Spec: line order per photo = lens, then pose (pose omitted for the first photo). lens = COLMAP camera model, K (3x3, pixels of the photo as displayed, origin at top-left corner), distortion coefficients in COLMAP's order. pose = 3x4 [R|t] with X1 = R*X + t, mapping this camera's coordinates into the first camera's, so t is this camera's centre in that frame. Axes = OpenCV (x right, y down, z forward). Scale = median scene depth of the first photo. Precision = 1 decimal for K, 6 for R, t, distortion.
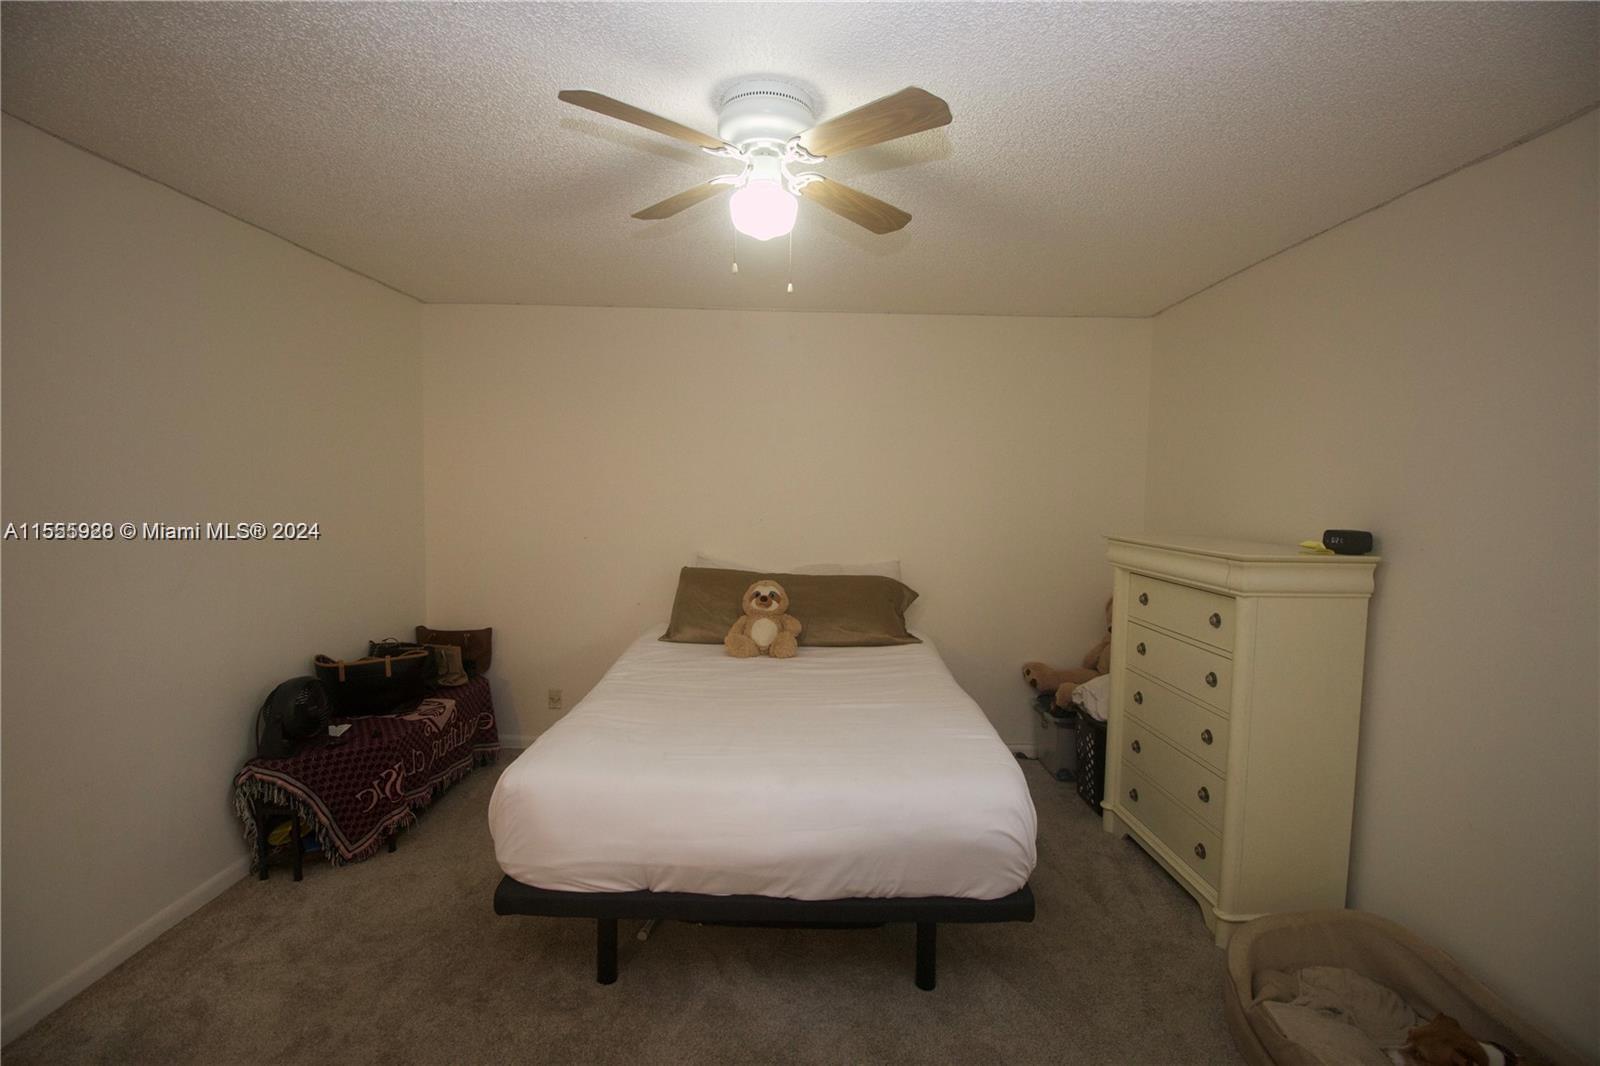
lens RADIAL K [[731.1, 0, 825.1], [0, 731.1, 533.8], [0, 0, 1]] dist [-0.008748, -0.007383]
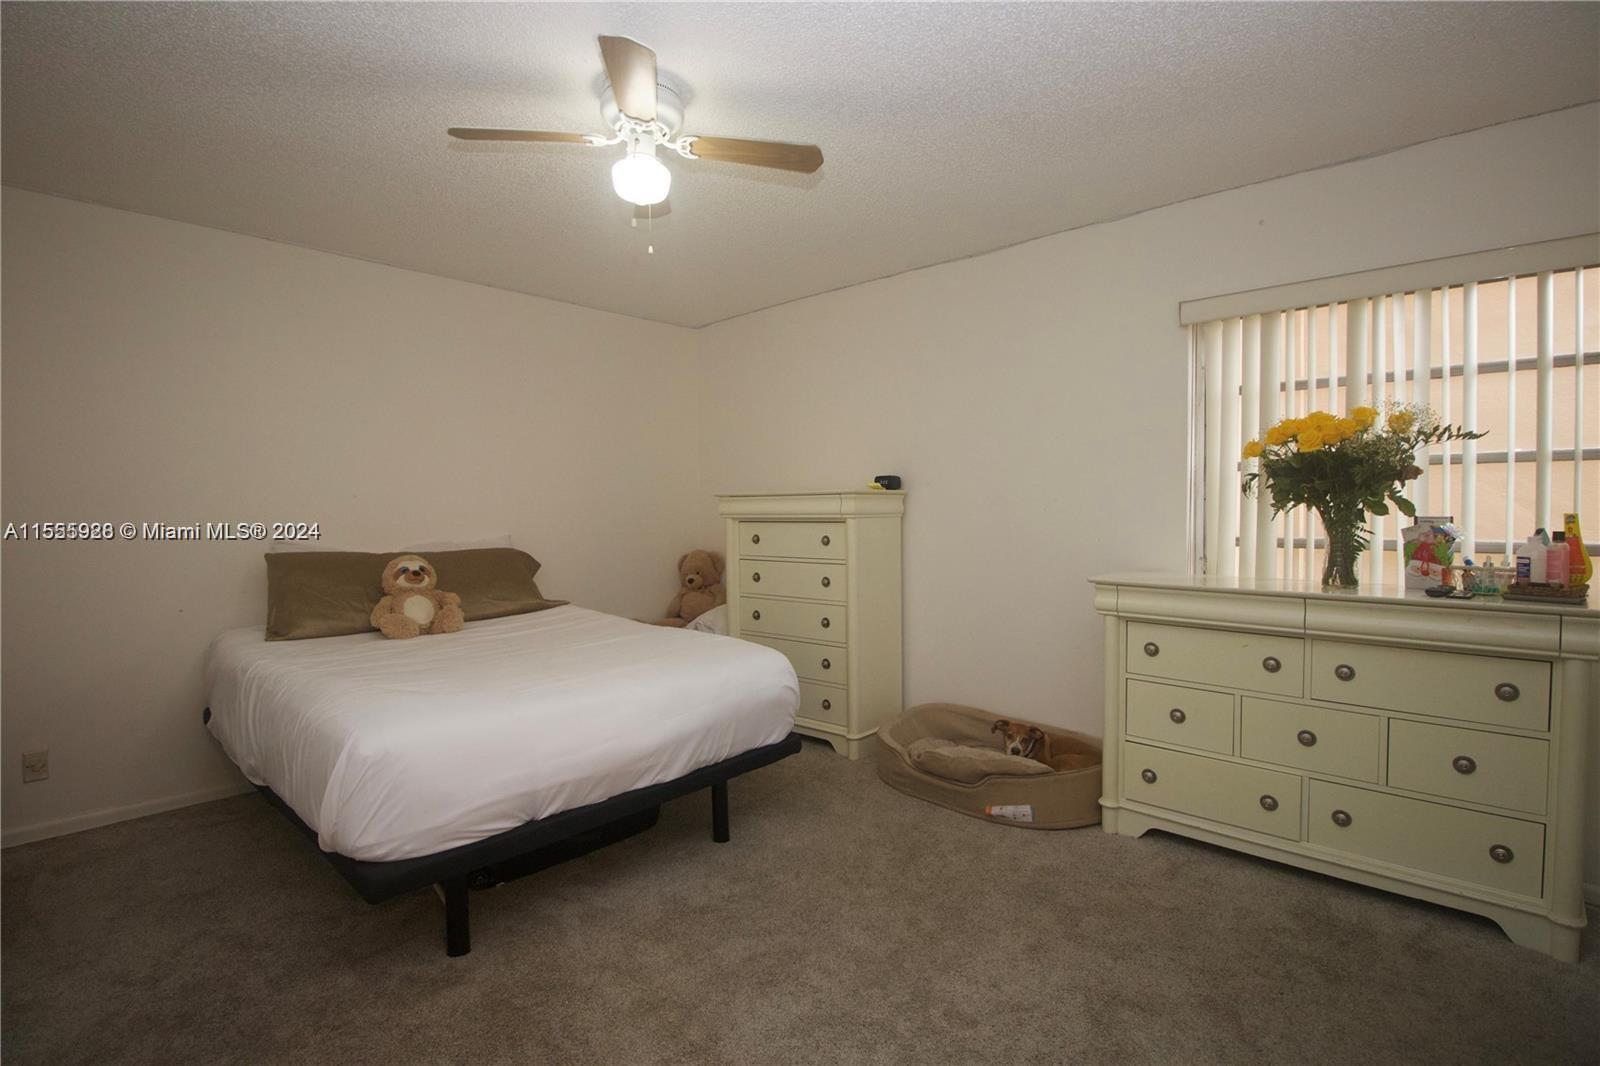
lens RADIAL K [[731.1, 0, 788.0], [0, 731.1, 528.2], [0, 0, 1]] dist [-0.008748, -0.007383]
pose [[0.703536, -0.047047, 0.709101, -0.530147], [0.075792, 0.997083, -0.009044, 0.099434], [-0.706607, 0.060107, 0.705049, 0.025017]]
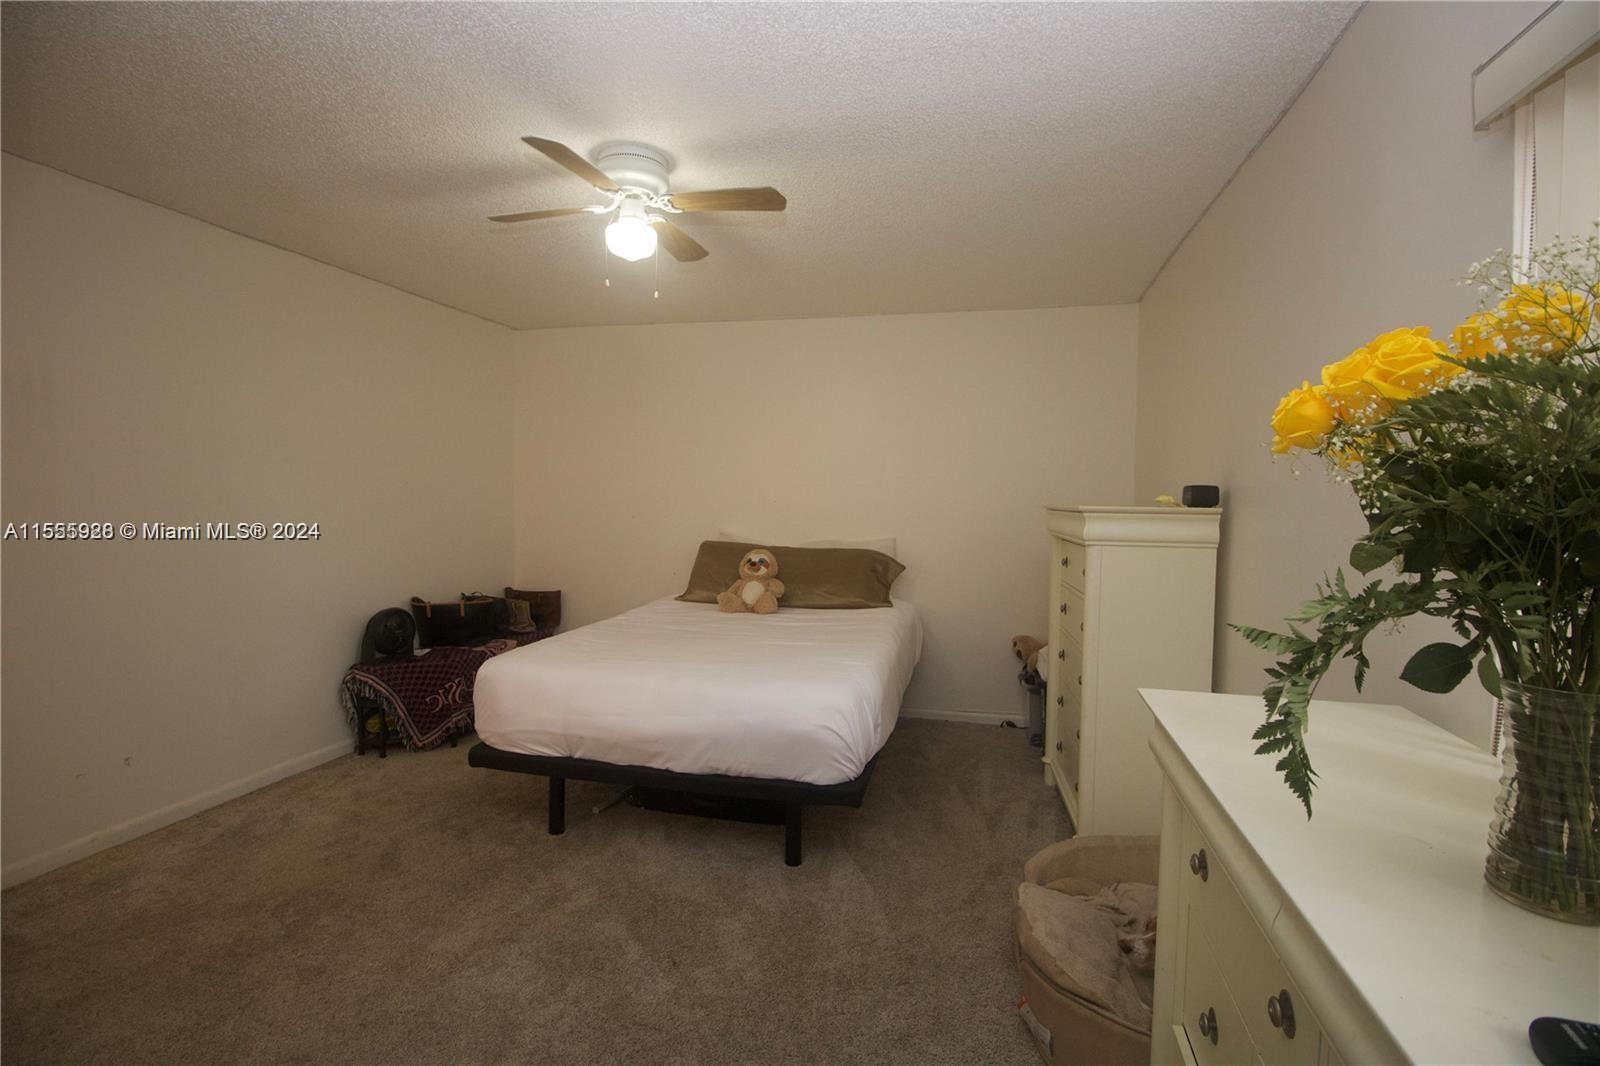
lens RADIAL K [[731.1, 0, 833.6], [0, 731.1, 532.7], [0, 0, 1]] dist [-0.008748, -0.007383]
pose [[0.974737, 0.002965, -0.223336, 0.397717], [-0.008764, 0.999650, -0.024978, 0.087920], [0.223183, 0.026305, 0.974422, -0.145777]]
